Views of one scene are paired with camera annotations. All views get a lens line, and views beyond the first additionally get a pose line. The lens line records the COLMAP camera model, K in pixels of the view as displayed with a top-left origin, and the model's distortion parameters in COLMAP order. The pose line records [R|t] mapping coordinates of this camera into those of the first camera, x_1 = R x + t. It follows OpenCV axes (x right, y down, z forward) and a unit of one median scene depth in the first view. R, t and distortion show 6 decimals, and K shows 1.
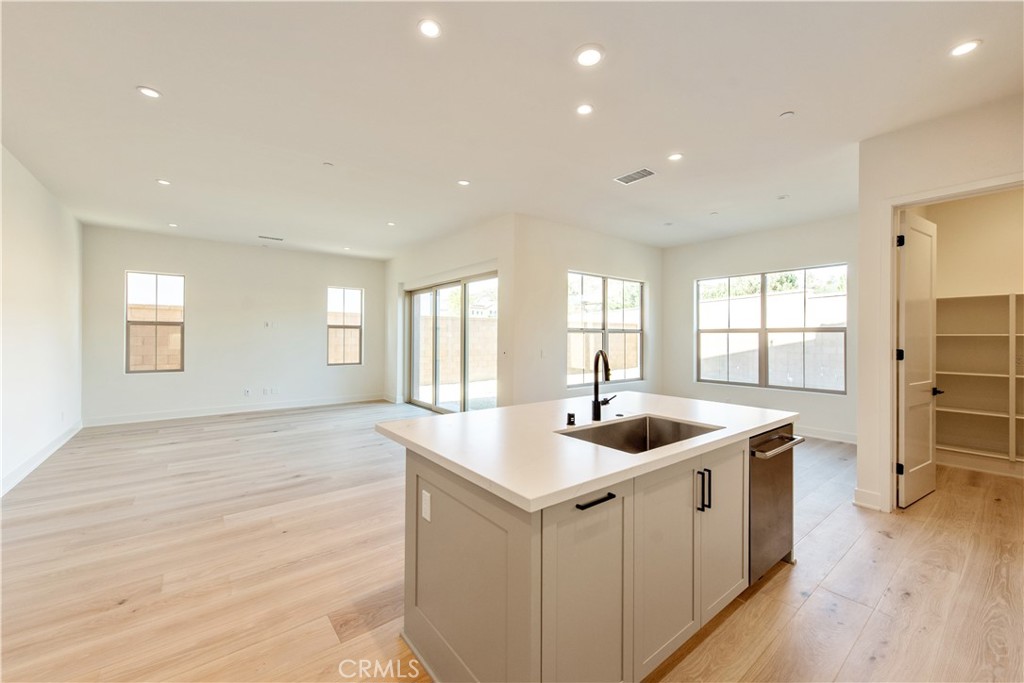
lens RADIAL K [[403.5, 0, 516.6], [0, 403.5, 333.9], [0, 0, 1]] dist [0.011216, -0.003213]
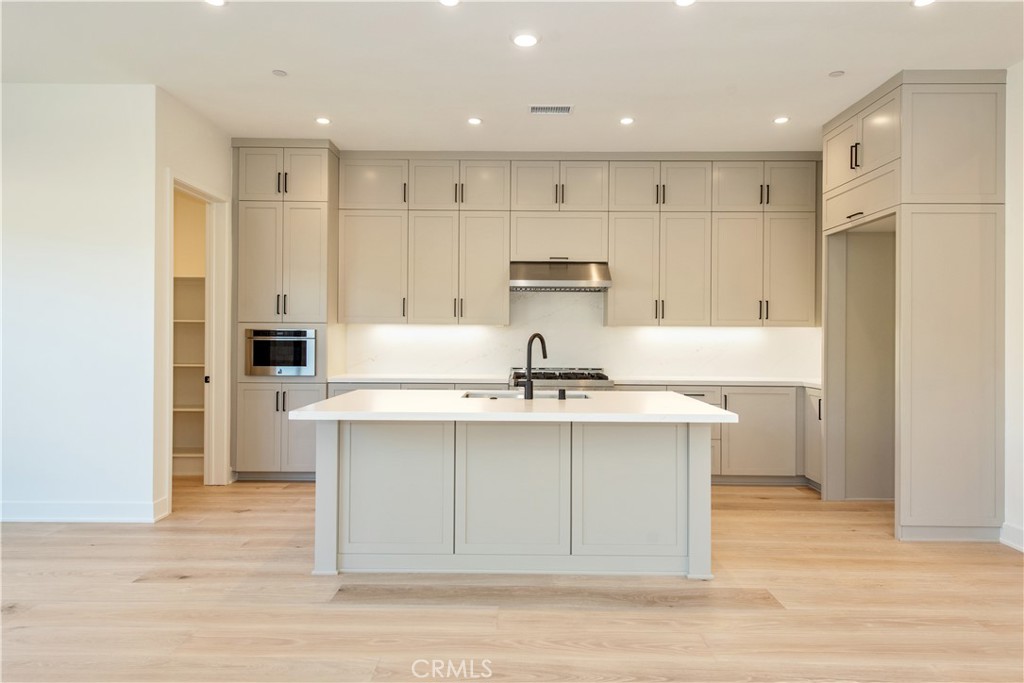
lens RADIAL K [[609.2, 0, 514.3], [0, 609.2, 340.4], [0, 0, 1]] dist [0.015996, -0.000951]
pose [[-0.777909, -0.012006, 0.628262, -0.304220], [-0.015026, 0.999887, 0.000502, 0.021587], [-0.628197, -0.009049, -0.778002, 0.889123]]
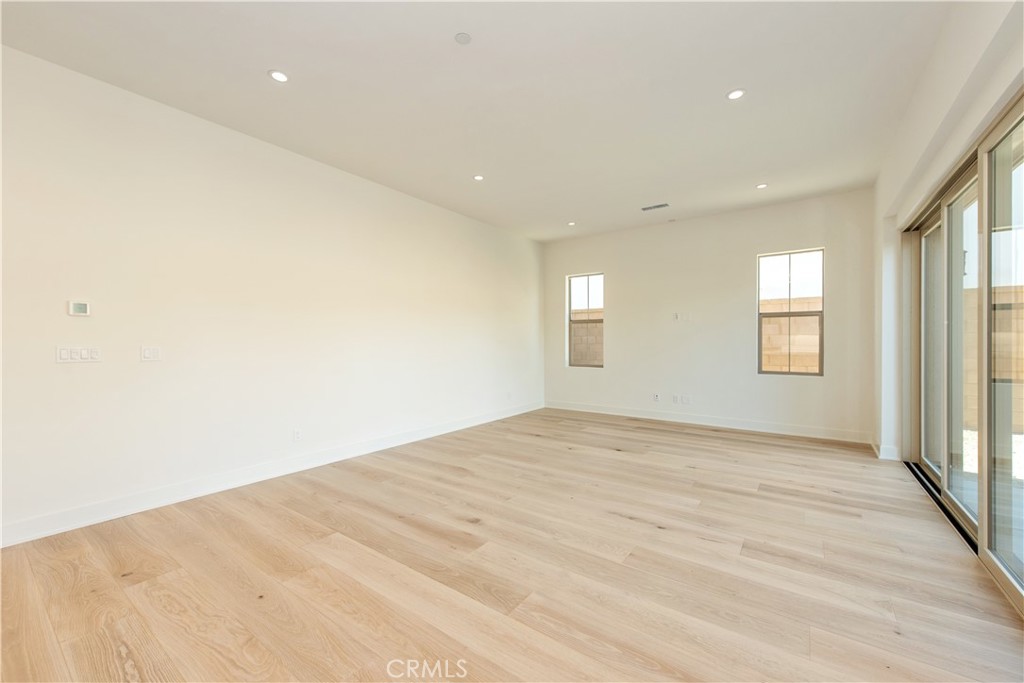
lens RADIAL K [[402.1, 0, 514.3], [0, 402.1, 343.4], [0, 0, 1]] dist [0.013055, -0.004597]
pose [[0.267025, -0.000036, -0.963690, 0.100116], [0.011293, 0.999931, 0.003091, 0.031087], [0.963623, -0.011708, 0.267007, 0.612112]]
